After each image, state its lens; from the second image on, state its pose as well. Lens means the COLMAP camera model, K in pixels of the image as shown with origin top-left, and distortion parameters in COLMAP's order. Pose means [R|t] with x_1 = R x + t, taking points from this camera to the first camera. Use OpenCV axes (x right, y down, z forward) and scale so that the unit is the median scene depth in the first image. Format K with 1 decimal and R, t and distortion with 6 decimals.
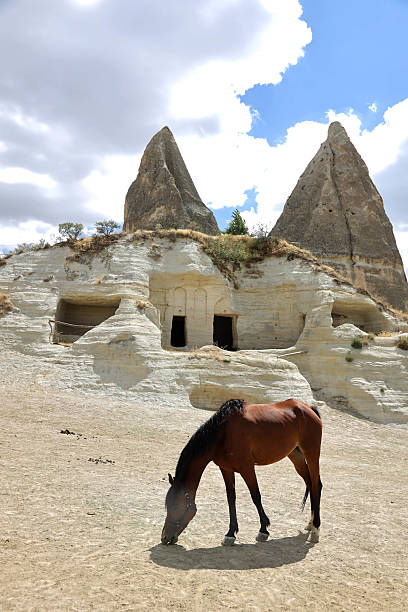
lens RADIAL K [[507.0, 0, 178.0], [0, 507.0, 305.5], [0, 0, 1]] dist [0.002480, 0.004555]
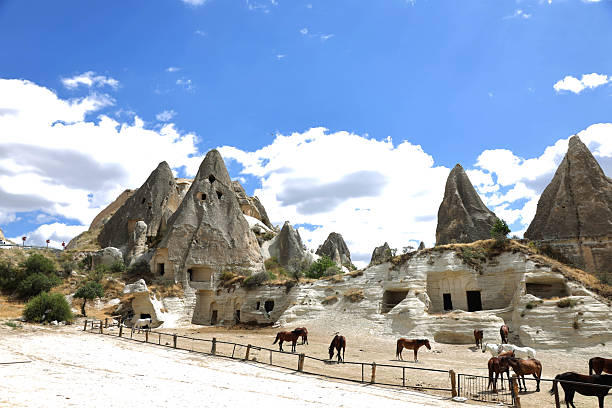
lens RADIAL K [[507.0, 0, 306.0], [0, 507.0, 204.0], [0, 0, 1]] dist [0.002480, 0.004555]
pose [[0.813409, -0.167703, -0.556993, 0.681424], [0.120744, 0.985361, -0.120349, -0.143863], [0.569023, 0.030640, 0.821751, -0.856028]]
